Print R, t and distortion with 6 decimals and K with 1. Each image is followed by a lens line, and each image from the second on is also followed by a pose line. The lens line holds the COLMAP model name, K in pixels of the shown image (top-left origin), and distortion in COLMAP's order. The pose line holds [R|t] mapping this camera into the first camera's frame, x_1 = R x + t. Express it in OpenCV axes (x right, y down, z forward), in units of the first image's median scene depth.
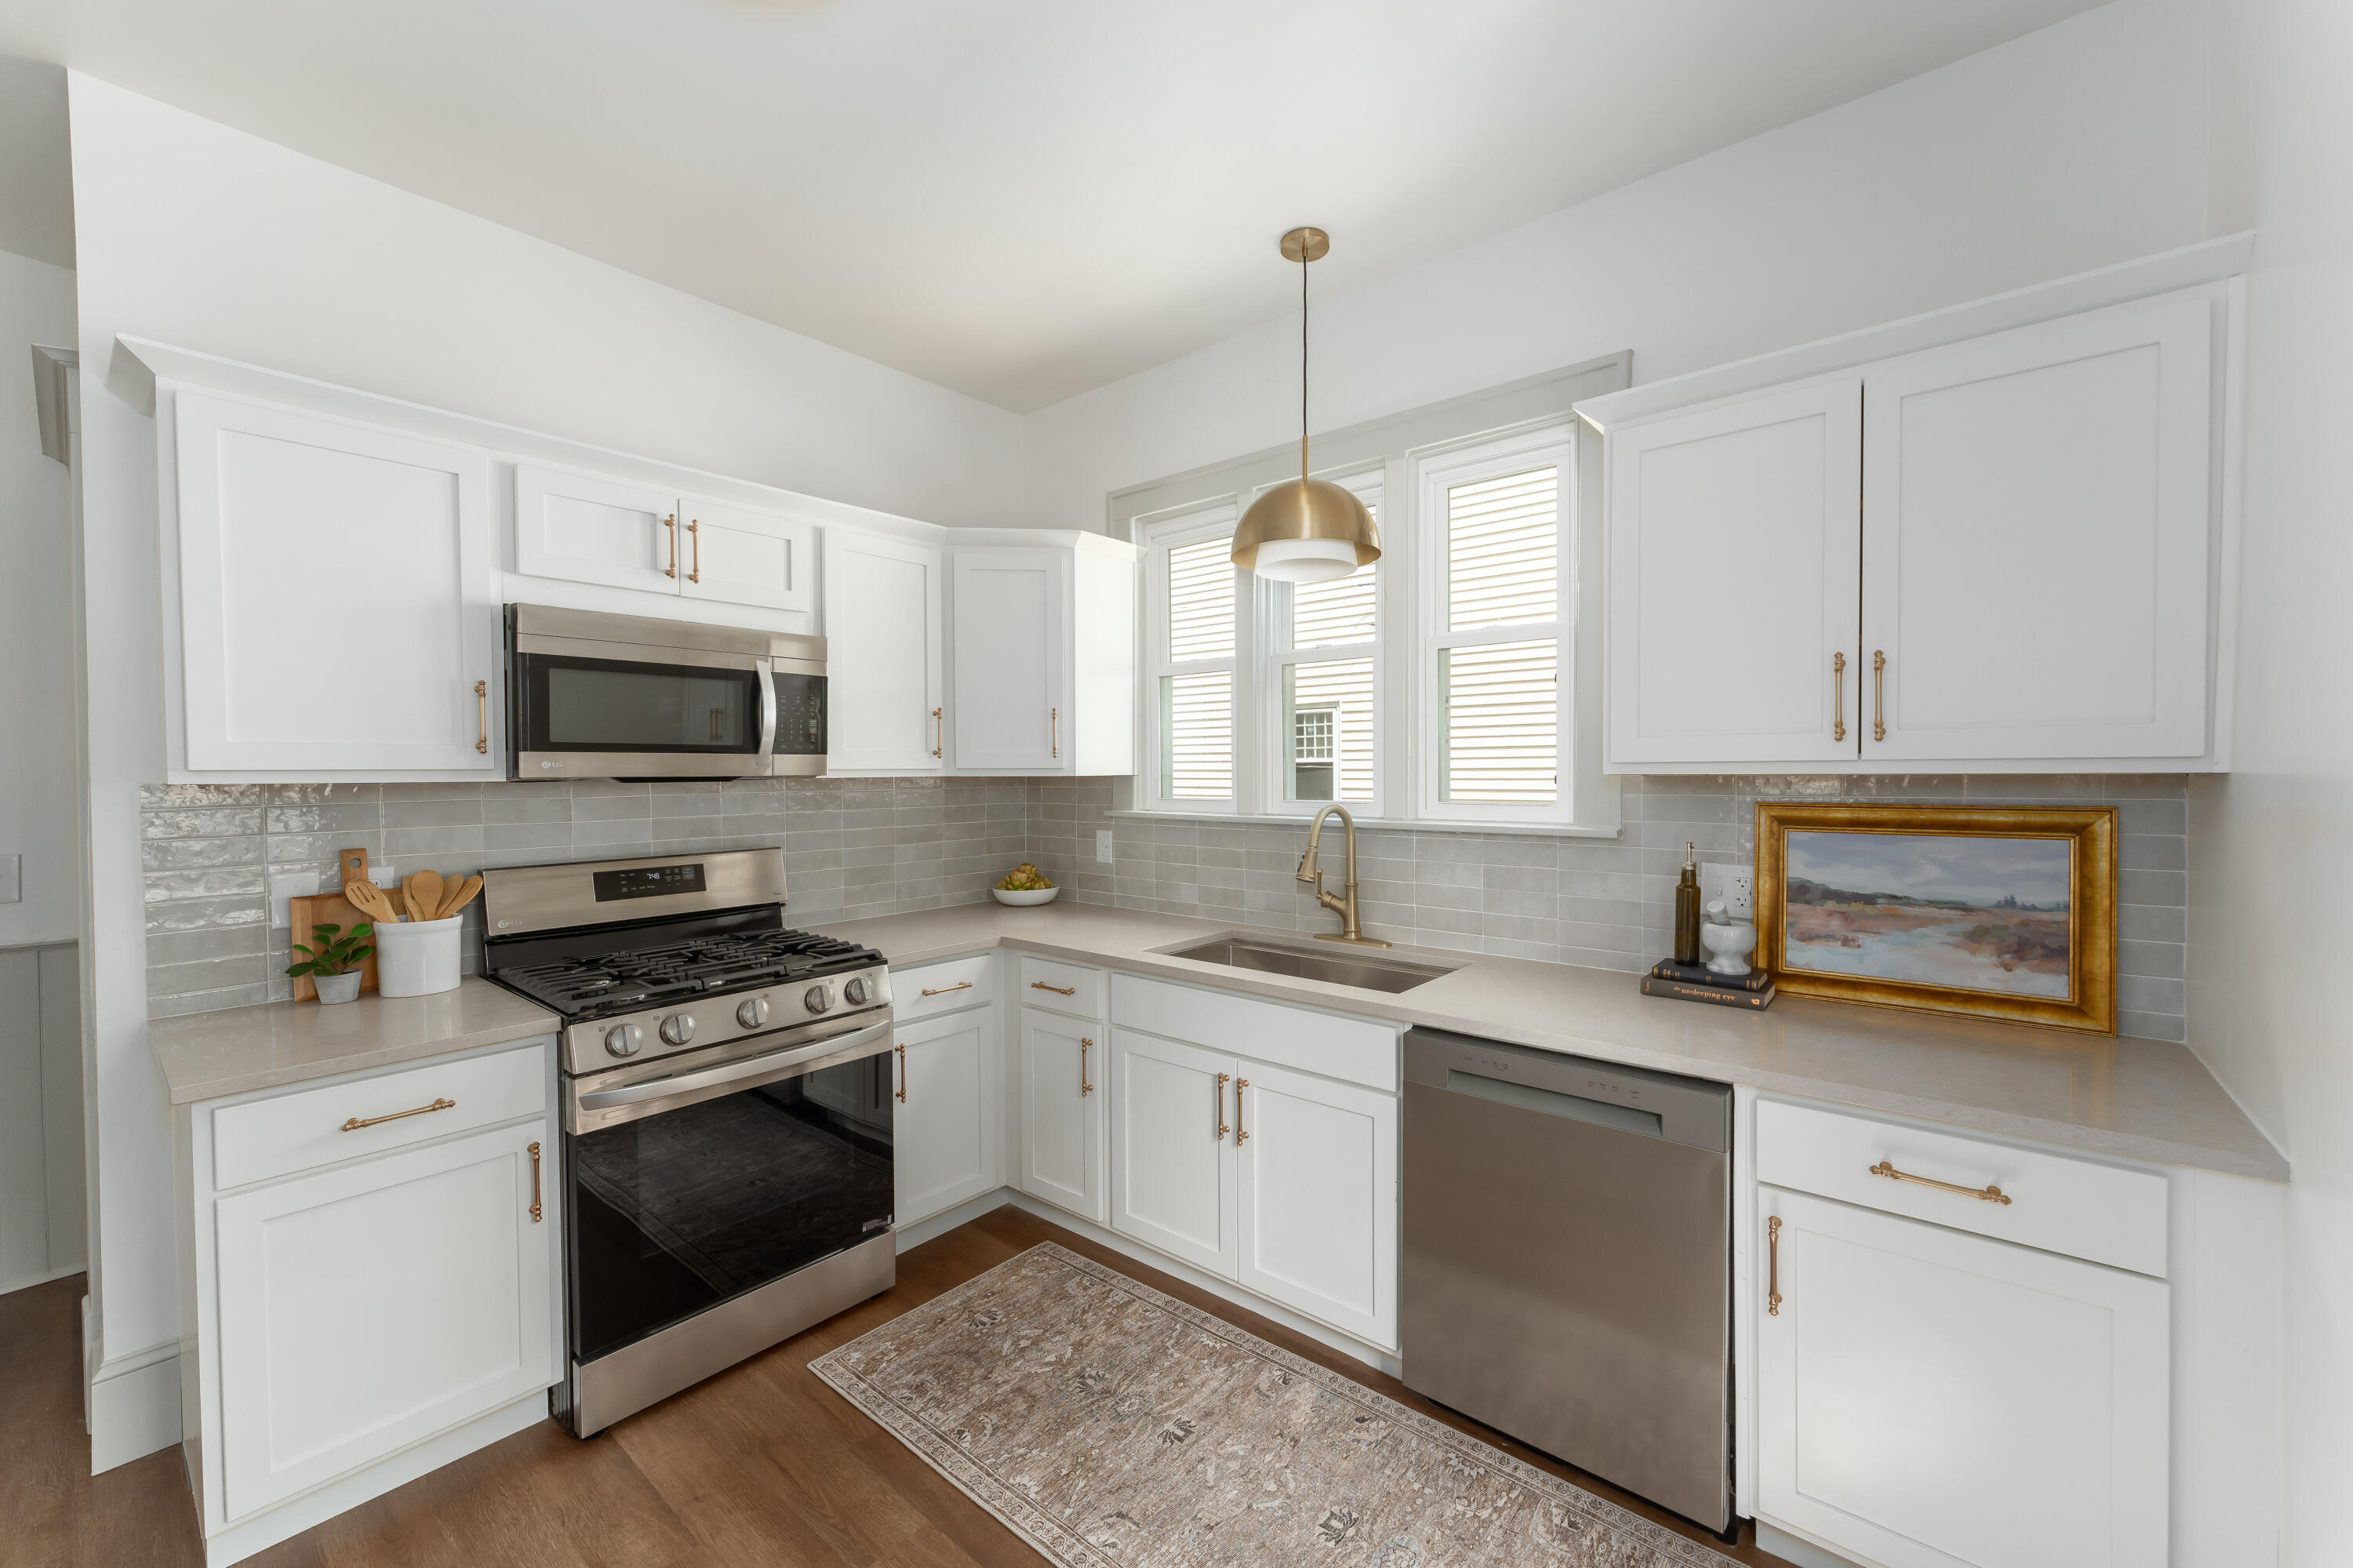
lens RADIAL K [[929.4, 0, 1177.3], [0, 929.4, 786.2], [0, 0, 1]] dist [0.000302, -0.000081]
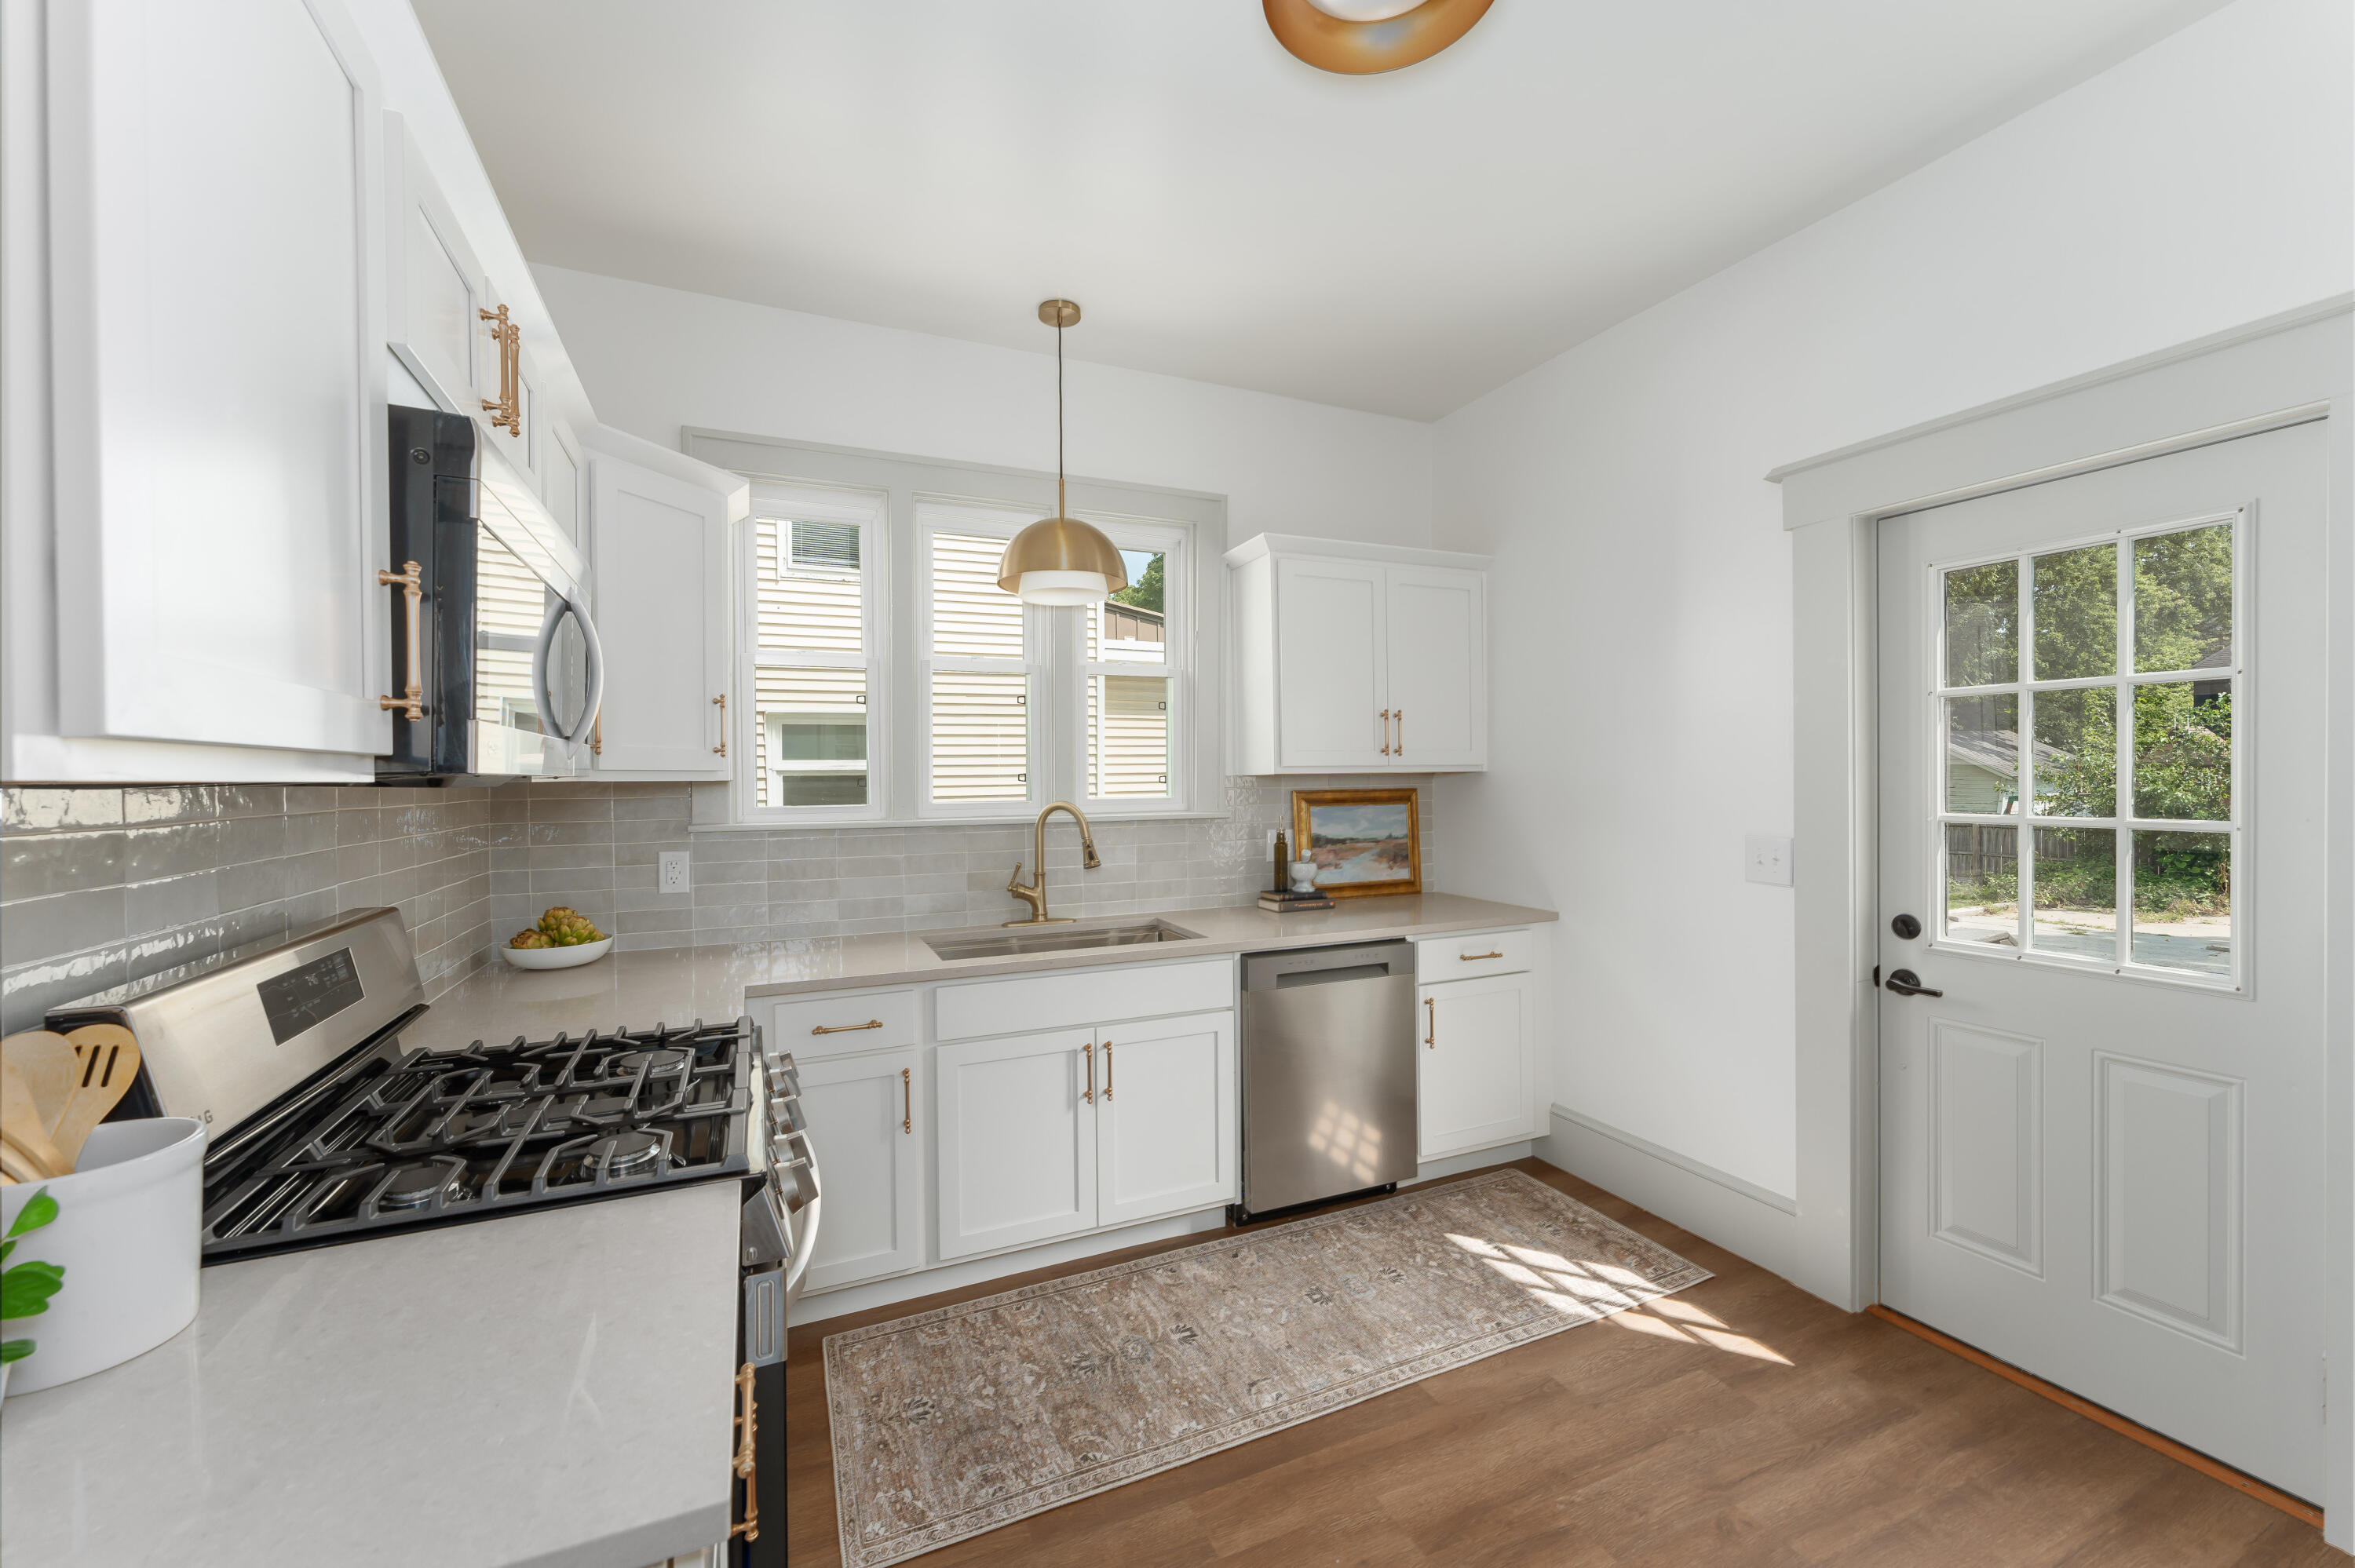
lens RADIAL K [[930.1, 0, 1175.2], [0, 930.1, 778.6], [0, 0, 1]] dist [0.000302, -0.000081]
pose [[0.439172, -0.001044, 0.898402, -1.028387], [0.024899, 0.999629, -0.011010, 0.008435], [-0.898058, 0.027205, 0.439036, 0.466674]]
